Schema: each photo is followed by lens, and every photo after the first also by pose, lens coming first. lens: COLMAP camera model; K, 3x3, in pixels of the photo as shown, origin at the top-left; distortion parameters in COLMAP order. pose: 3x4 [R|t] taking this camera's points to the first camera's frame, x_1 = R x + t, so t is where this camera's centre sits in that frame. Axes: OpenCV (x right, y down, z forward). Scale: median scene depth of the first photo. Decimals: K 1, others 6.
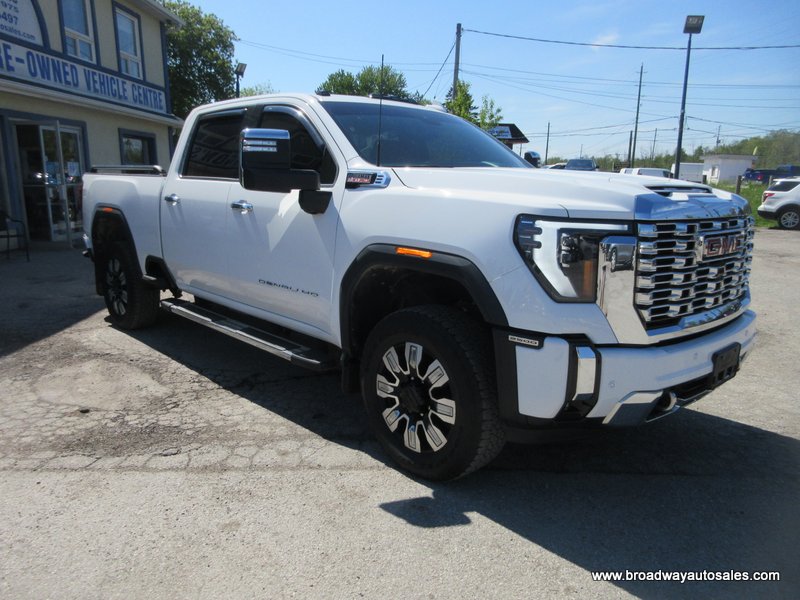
lens RADIAL K [[603.1, 0, 403.7], [0, 603.1, 298.9], [0, 0, 1]] dist [0.006535, -0.000301]
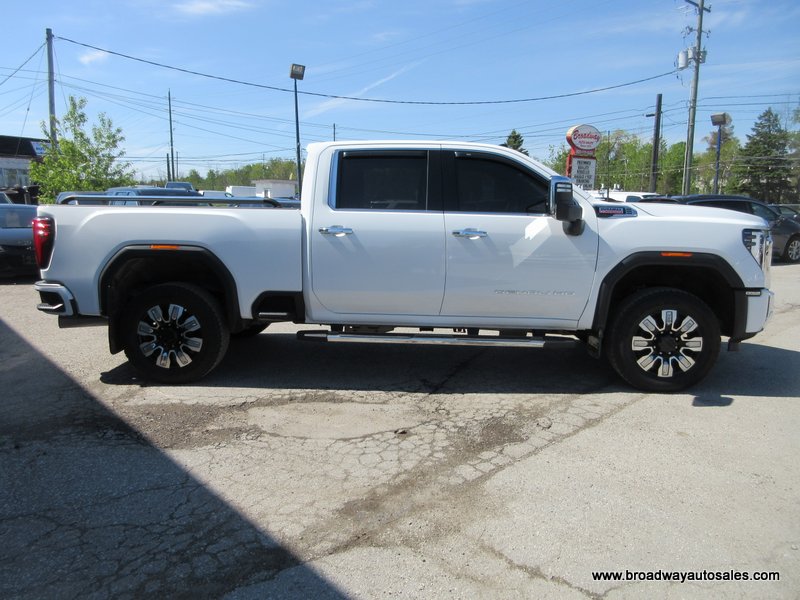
lens RADIAL K [[603.1, 0, 399.4], [0, 603.1, 297.9], [0, 0, 1]] dist [0.006535, -0.000301]
pose [[0.724742, -0.112317, 0.679804, -1.349718], [0.136369, 0.990490, 0.018265, -0.073880], [-0.675390, 0.079467, 0.733166, 0.234509]]
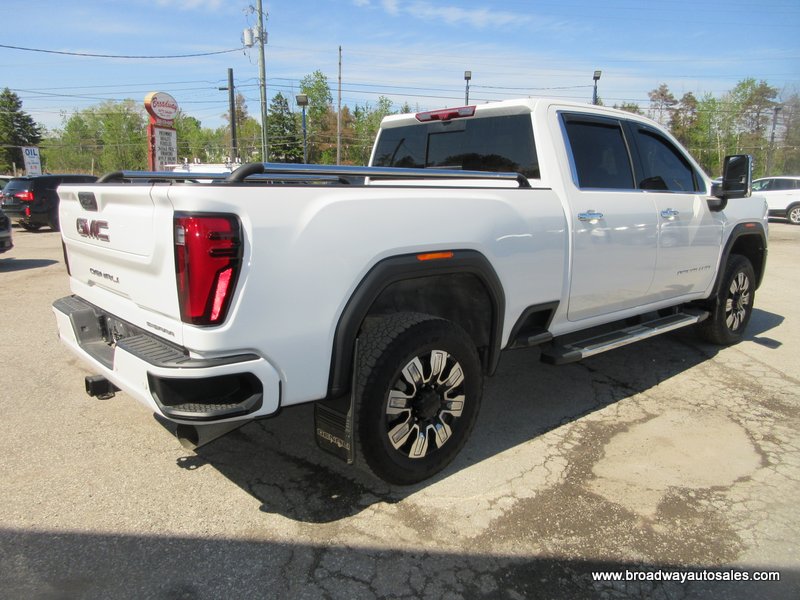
lens RADIAL K [[603.1, 0, 392.4], [0, 603.1, 298.7], [0, 0, 1]] dist [0.006535, -0.000301]
pose [[0.045616, -0.201932, 0.978337, -1.593479], [0.189295, 0.963360, 0.190015, -0.348115], [-0.980860, 0.176526, 0.082170, 1.604062]]
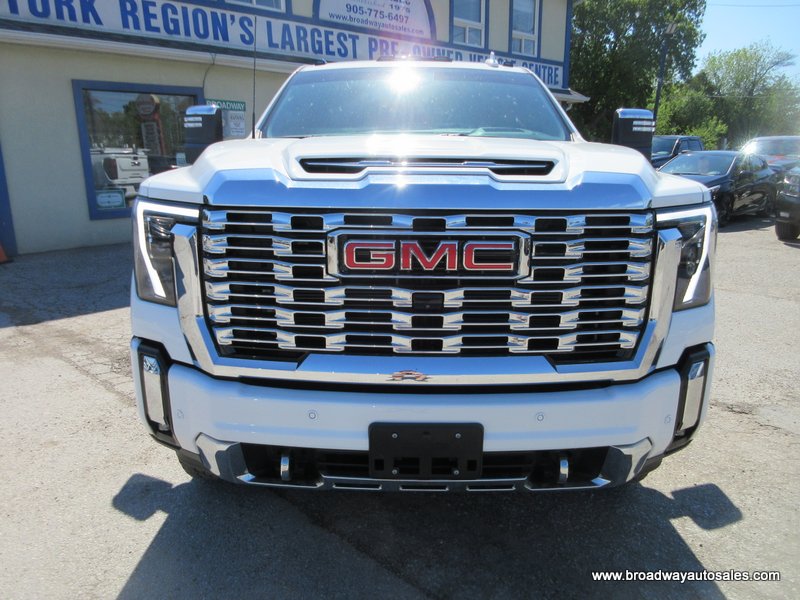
lens RADIAL K [[603.1, 0, 402.3], [0, 603.1, 301.6], [0, 0, 1]] dist [0.006535, -0.000301]
pose [[0.724242, 0.155783, -0.671718, 0.725087], [-0.126589, 0.987627, 0.092561, -0.076016], [0.677827, 0.017995, 0.735001, 0.426840]]
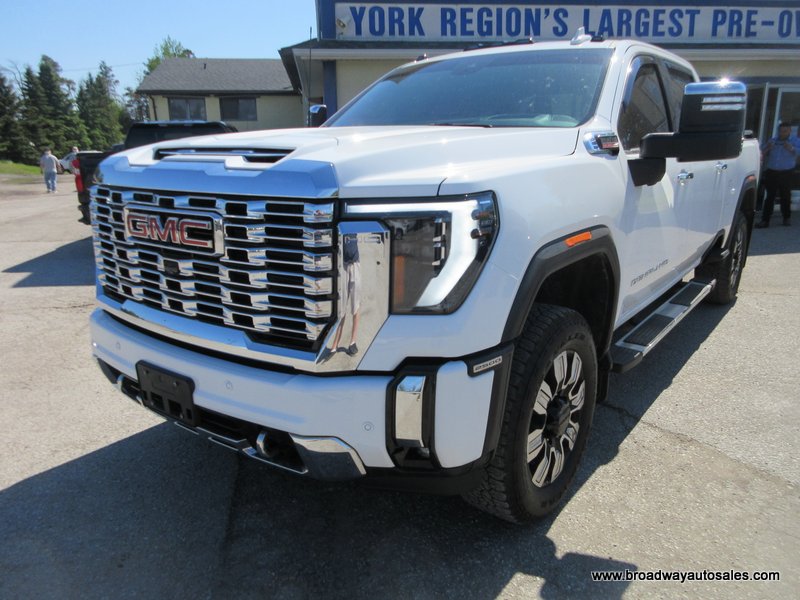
lens RADIAL K [[603.1, 0, 399.7], [0, 603.1, 299.0], [0, 0, 1]] dist [0.006535, -0.000301]
pose [[0.161328, 0.229362, -0.959878, 1.009866], [-0.178647, 0.963338, 0.200163, -0.159529], [0.970597, 0.139187, 0.196388, 0.896110]]
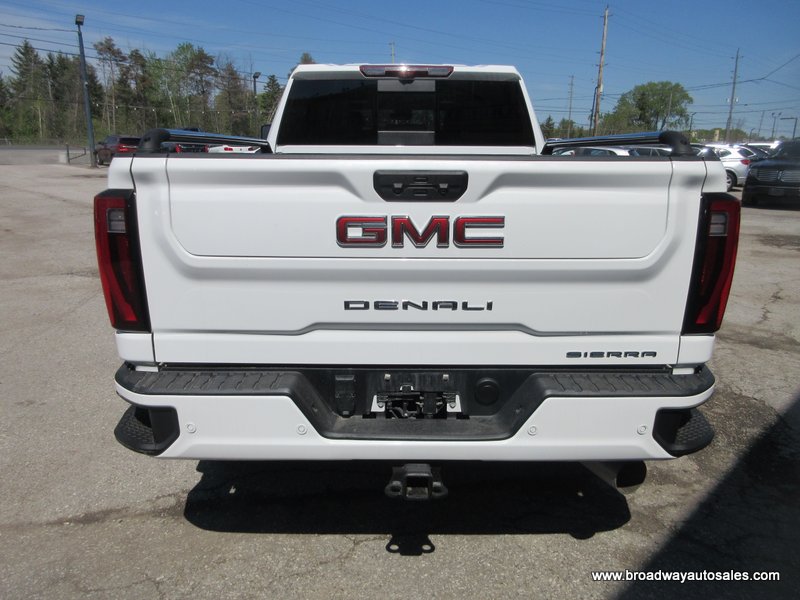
lens RADIAL K [[603.1, 0, 399.9], [0, 603.1, 296.5], [0, 0, 1]] dist [0.006535, -0.000301]
pose [[-0.726535, -0.188214, 0.660850, -1.127263], [0.110587, 0.917189, 0.382800, -0.497136], [-0.678173, 0.351198, -0.645555, 2.374209]]
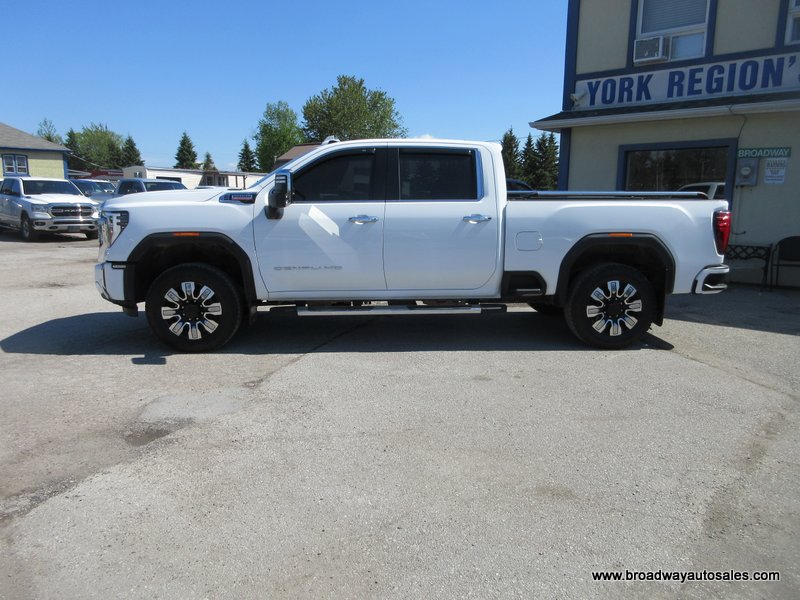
lens RADIAL K [[603.1, 0, 392.6], [0, 603.1, 300.9], [0, 0, 1]] dist [0.006535, -0.000301]
pose [[-0.643670, 0.113489, -0.756841, 1.287168], [-0.166838, 0.944349, 0.283496, -0.496444], [0.746896, 0.308748, -0.588915, 2.555484]]
